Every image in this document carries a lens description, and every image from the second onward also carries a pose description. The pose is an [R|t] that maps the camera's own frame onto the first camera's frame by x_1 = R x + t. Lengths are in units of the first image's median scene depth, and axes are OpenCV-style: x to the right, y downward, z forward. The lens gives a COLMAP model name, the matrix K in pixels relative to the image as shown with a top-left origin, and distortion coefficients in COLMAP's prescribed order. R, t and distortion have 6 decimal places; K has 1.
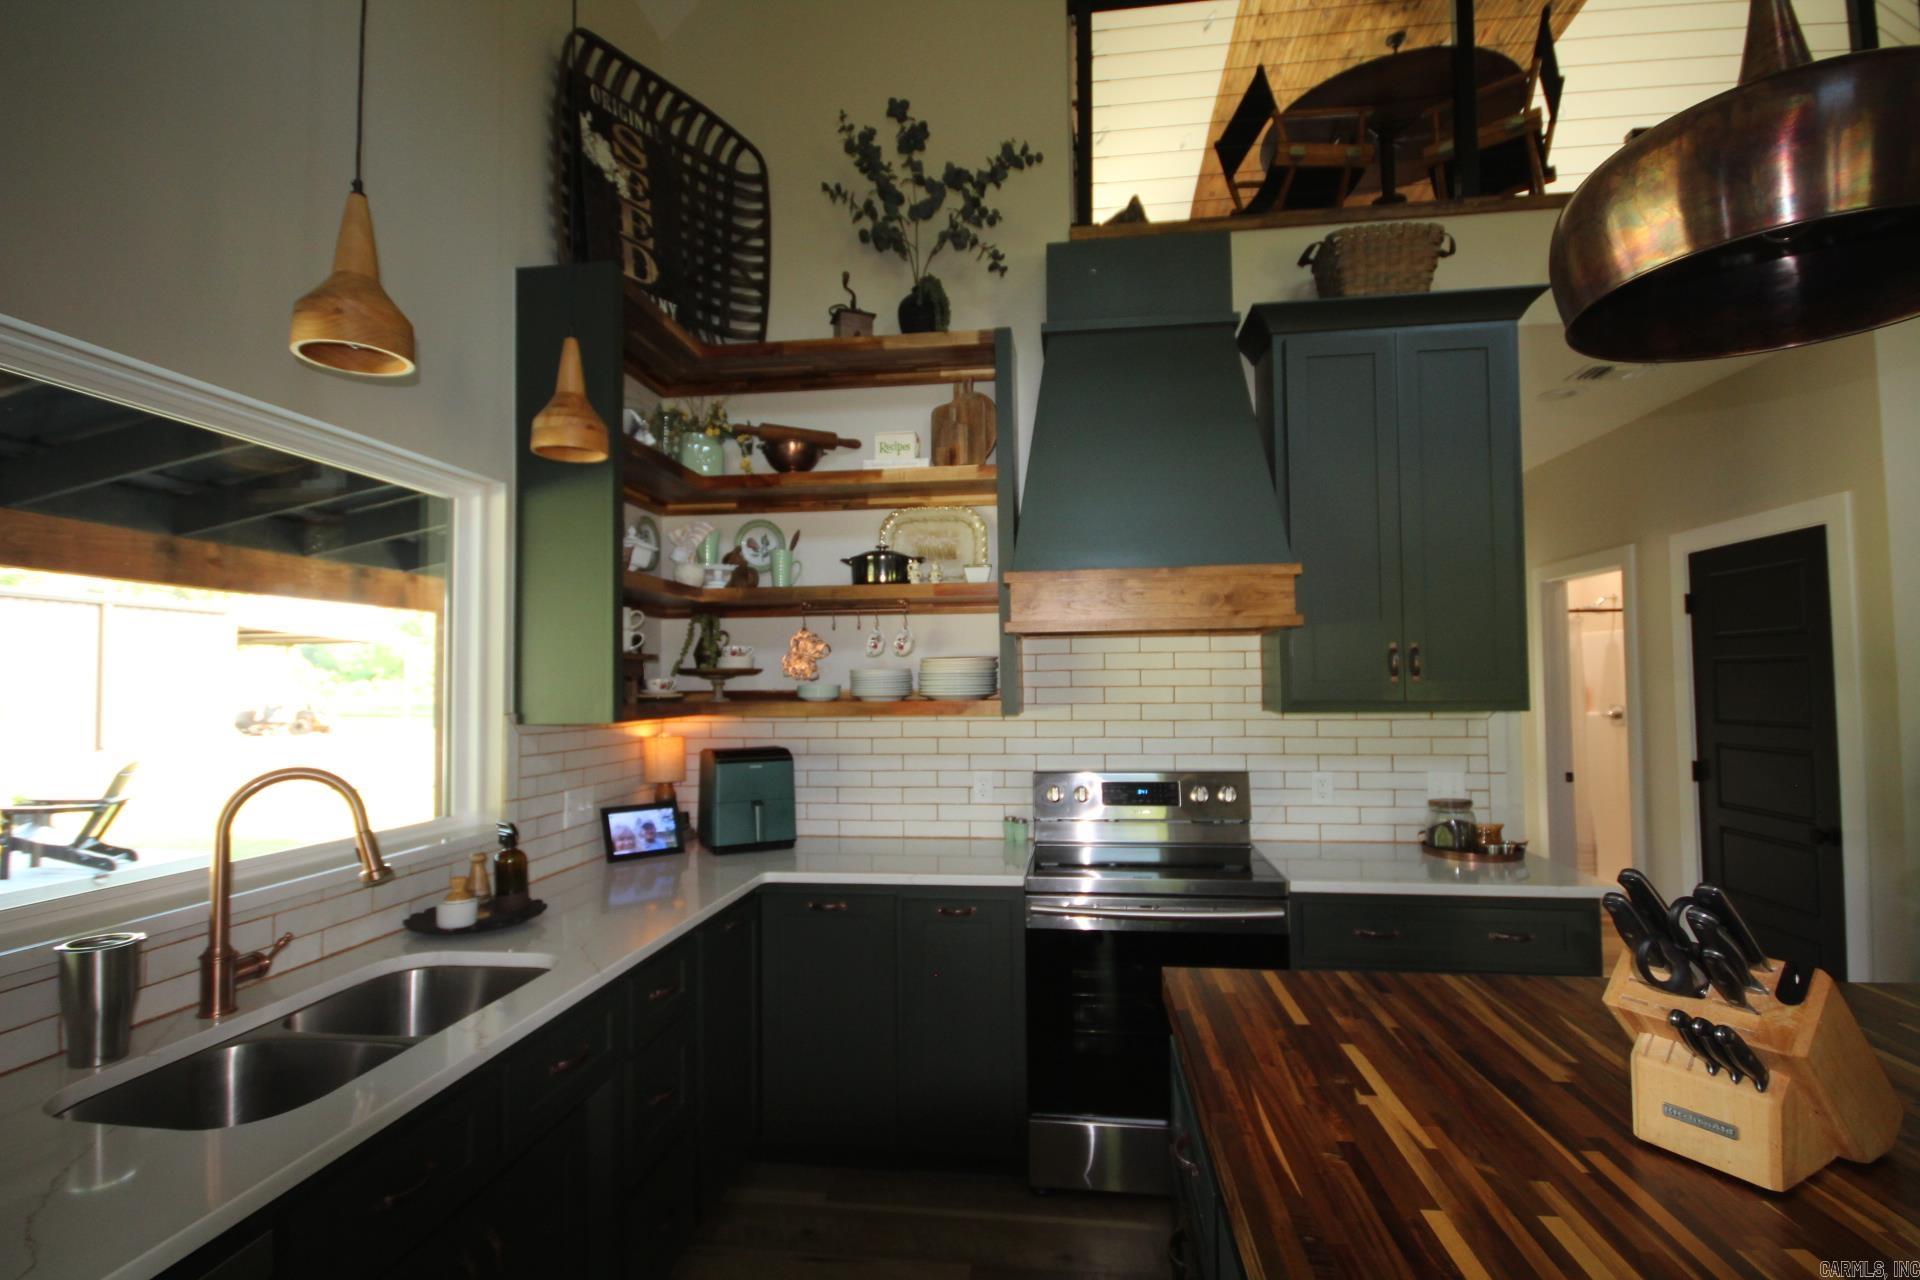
lens RADIAL K [[884.3, 0, 955.5], [0, 884.3, 647.0], [0, 0, 1]] dist [0.015335, -0.011520]
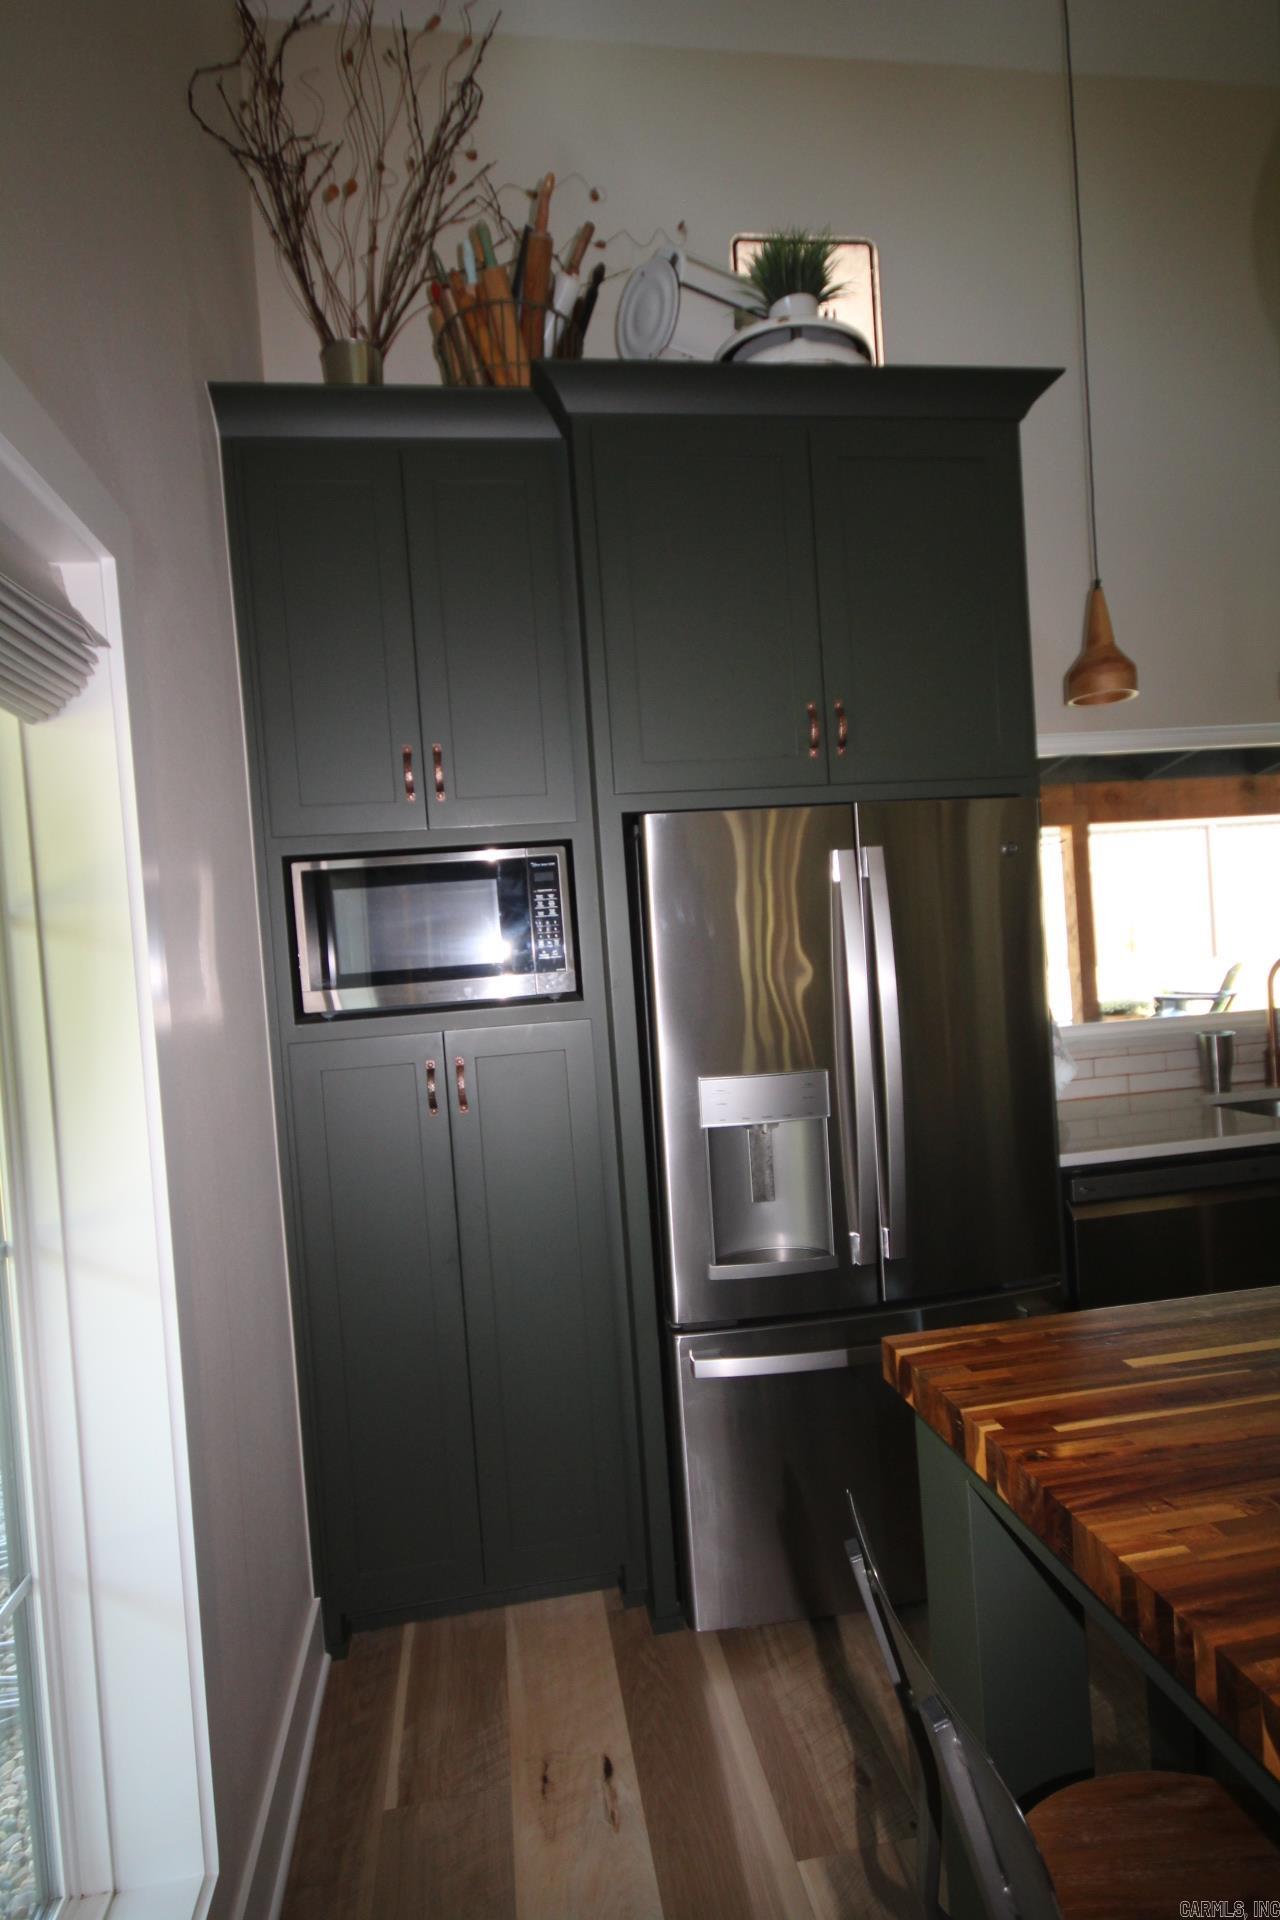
lens RADIAL K [[987.0, 0, 637.3], [0, 987.0, 970.9], [0, 0, 1]] dist [-0.001204, 0.030960]
pose [[0.274032, 0.014977, -0.961604, 0.377600], [0.107935, 0.993083, 0.046226, -0.022633], [0.955644, -0.116458, 0.270520, -0.381074]]
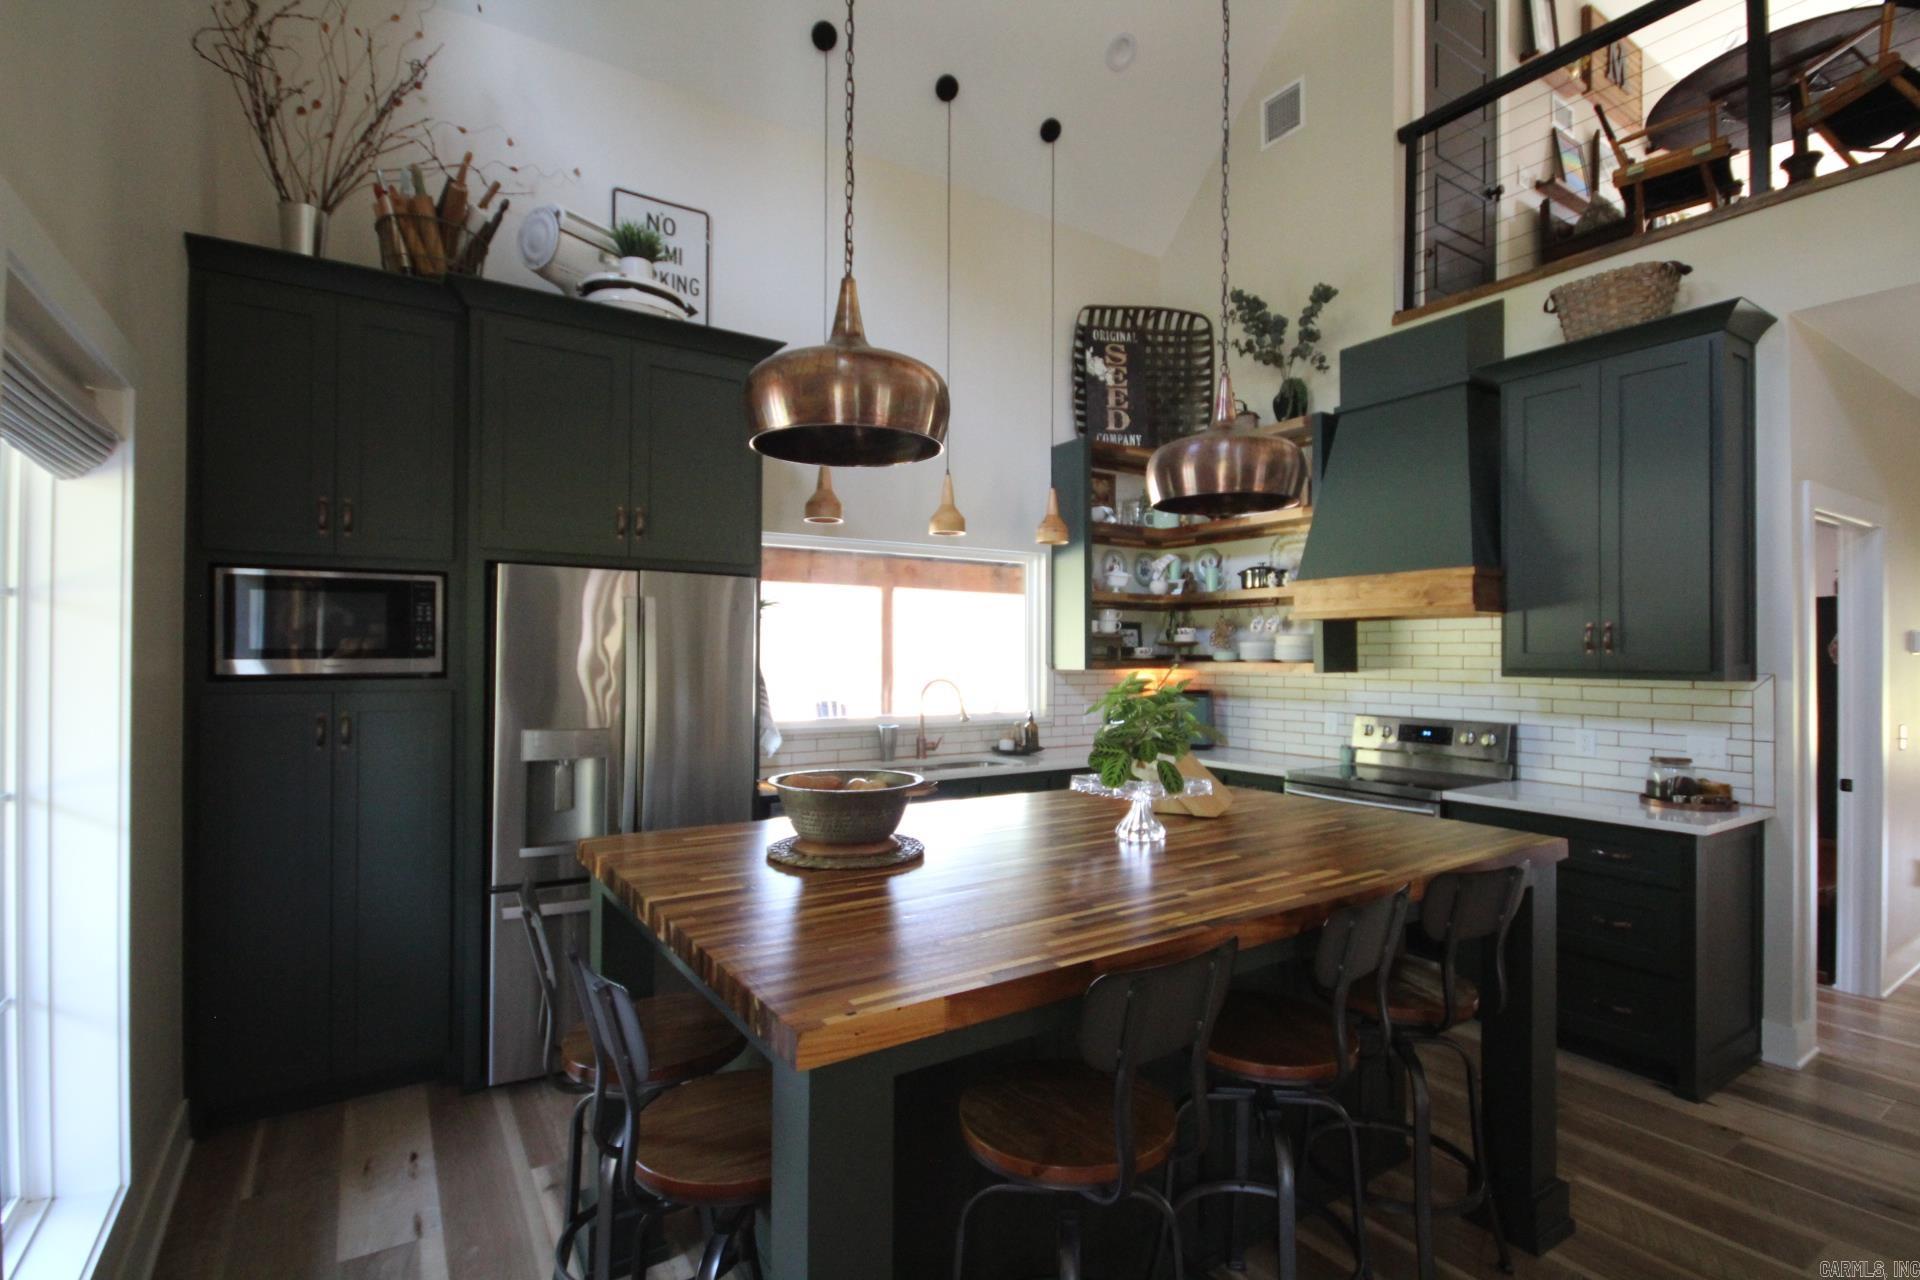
lens RADIAL K [[884.3, 0, 955.5], [0, 884.3, 647.0], [0, 0, 1]] dist [0.015335, -0.011520]
pose [[0.642679, 0.007697, -0.766097, 0.798692], [0.021105, 0.999392, 0.027746, -0.021801], [0.765845, -0.034000, 0.642126, -0.425699]]
